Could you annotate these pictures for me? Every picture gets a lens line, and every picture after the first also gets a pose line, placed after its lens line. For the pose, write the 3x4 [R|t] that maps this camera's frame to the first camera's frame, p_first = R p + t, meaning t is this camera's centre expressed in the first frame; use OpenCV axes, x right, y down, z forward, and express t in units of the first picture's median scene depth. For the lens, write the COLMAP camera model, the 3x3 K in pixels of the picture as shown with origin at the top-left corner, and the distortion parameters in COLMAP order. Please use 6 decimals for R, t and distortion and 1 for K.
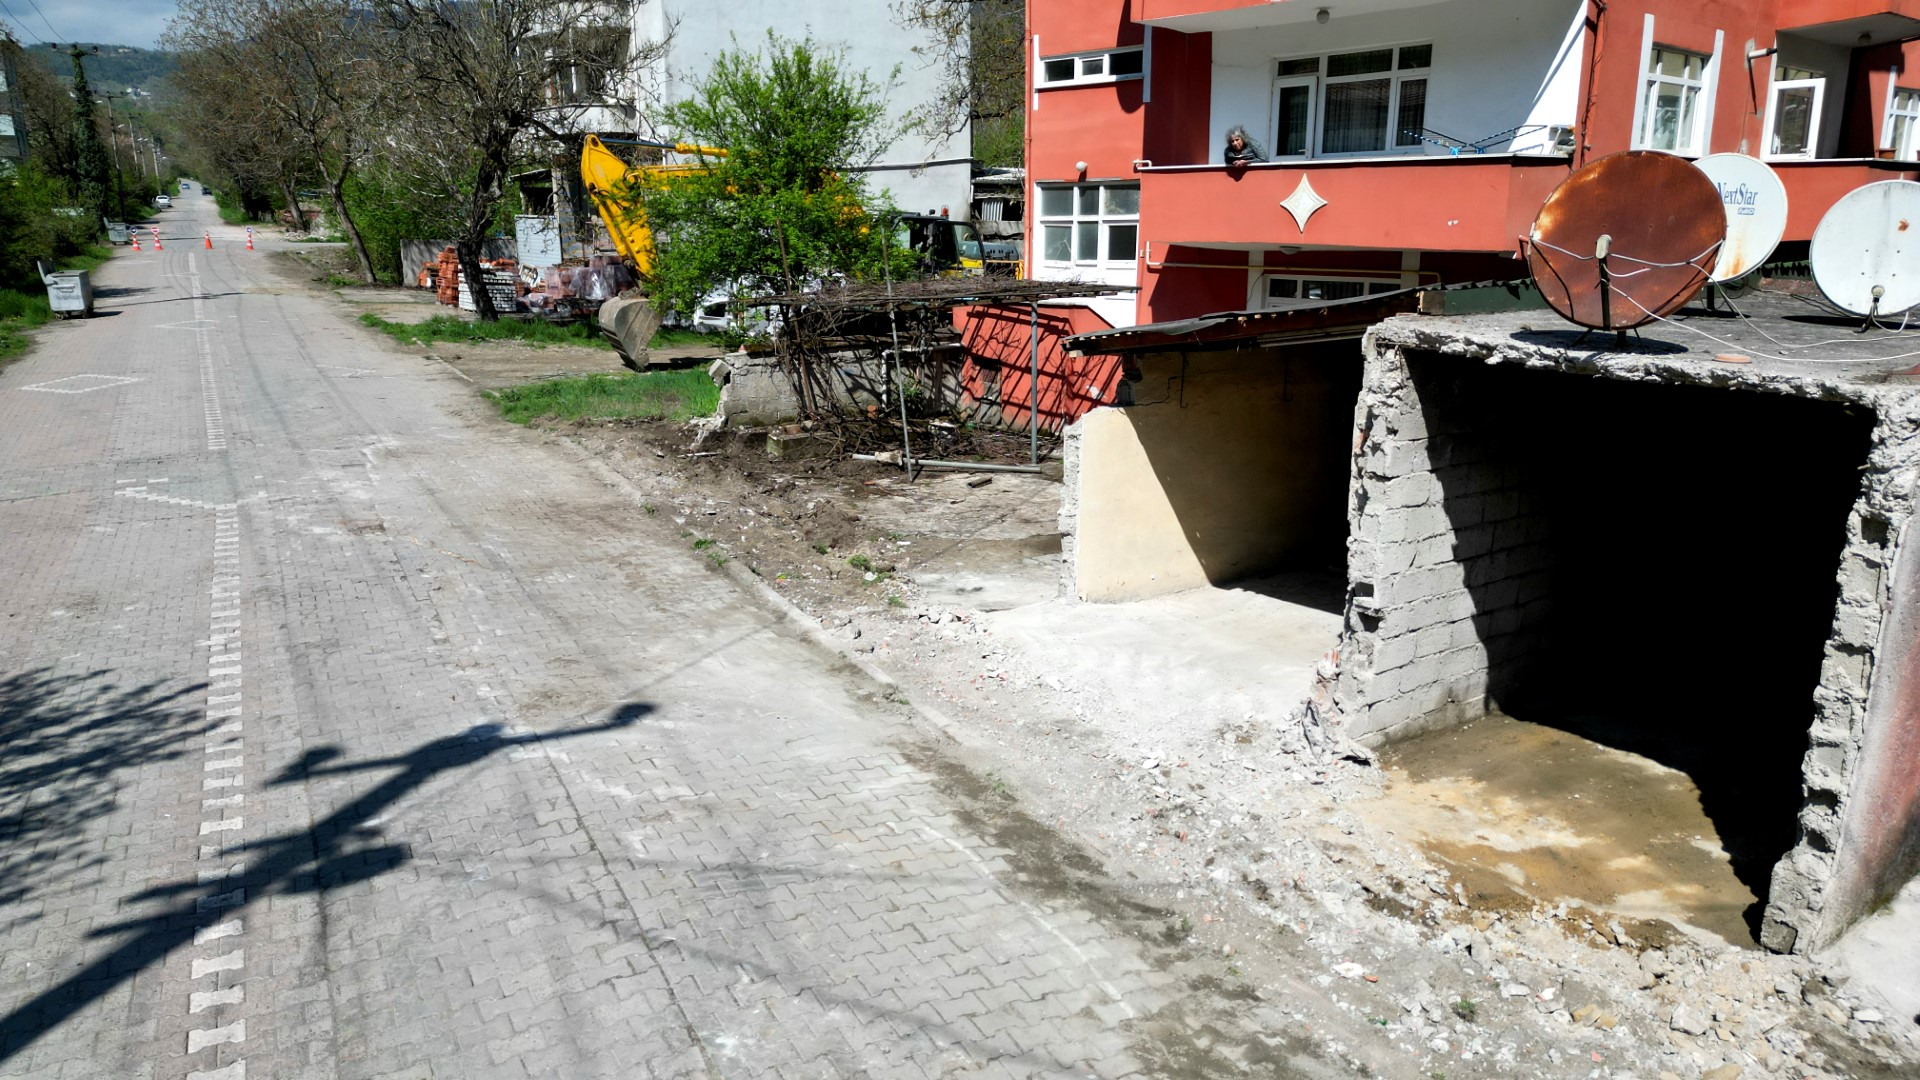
lens RADIAL K [[1249.5, 0, 996.7], [0, 1249.5, 497.0], [0, 0, 1]] dist [0.007921, -0.004729]
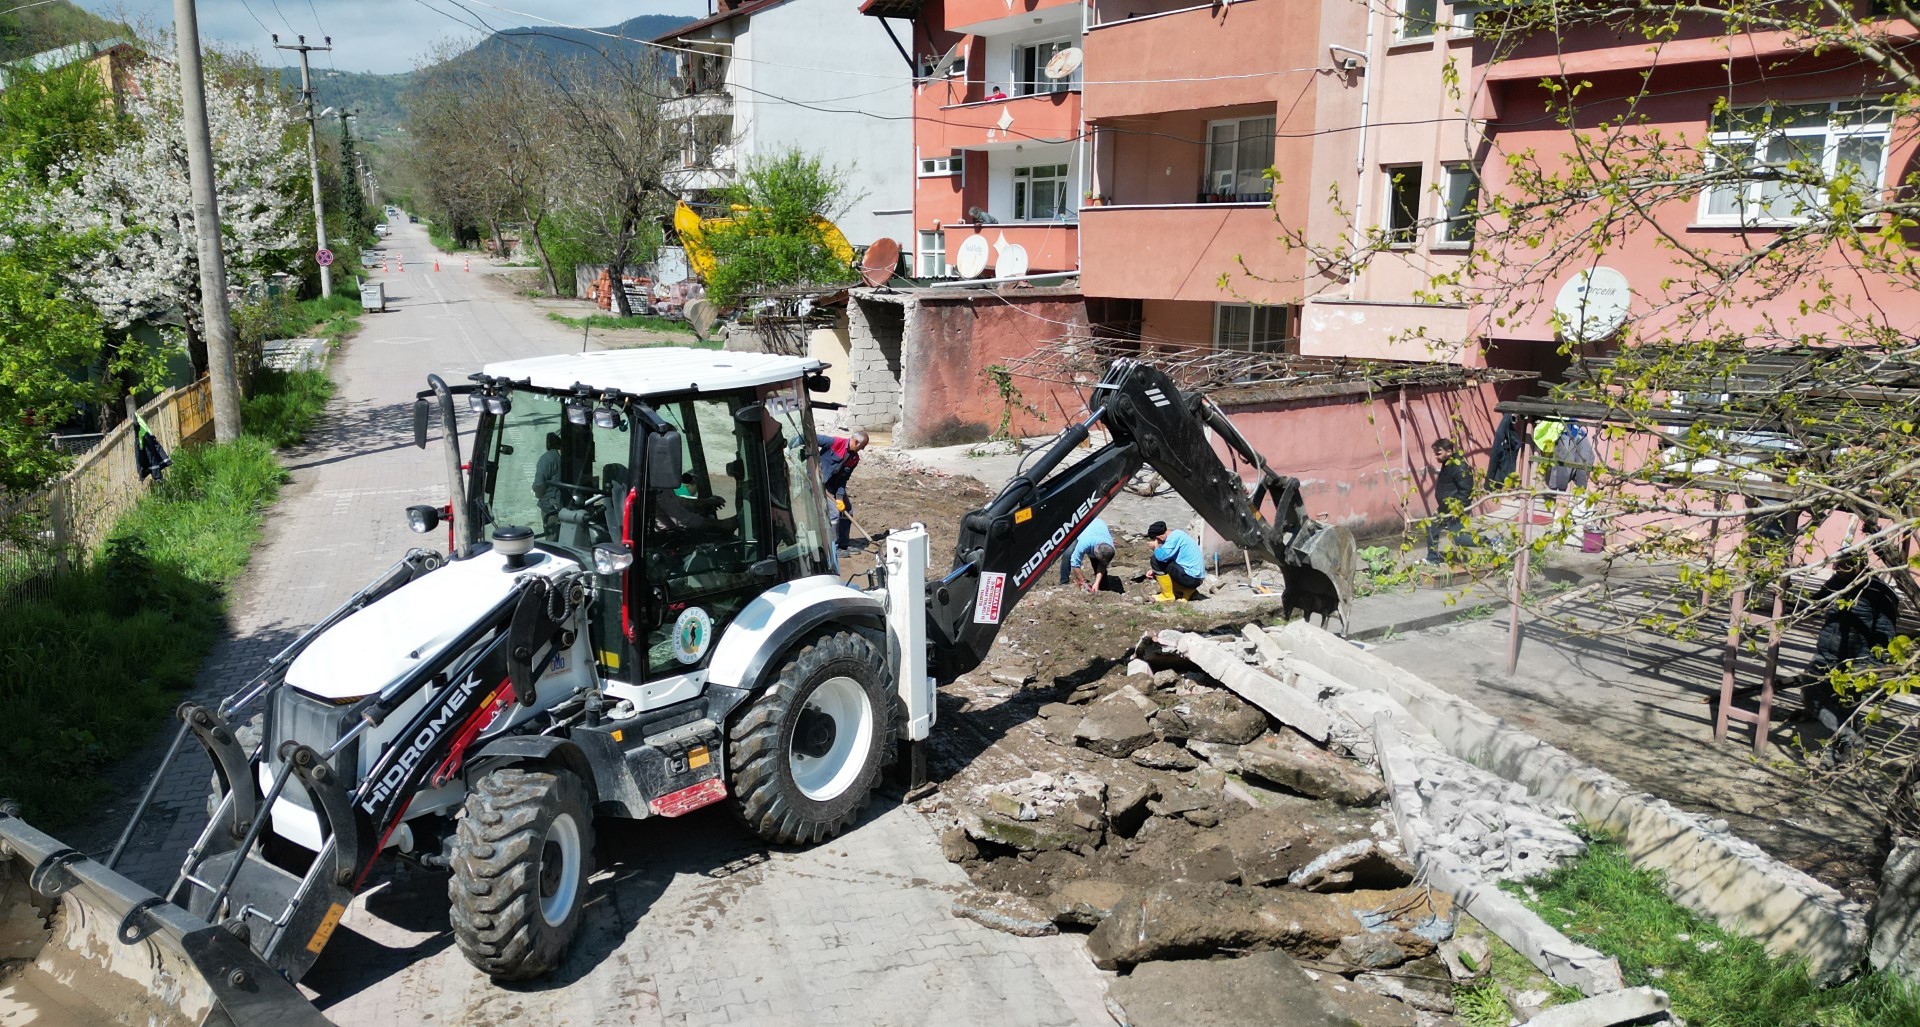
lens RADIAL K [[1329.6, 0, 958.7], [0, 1329.6, 518.6], [0, 0, 1]] dist [0.008017, 0.001993]
pose [[0.985966, 0.034514, -0.163341, 0.243231], [-0.037182, 0.999220, -0.013300, 0.101407], [0.162755, 0.019186, 0.986480, -0.480598]]
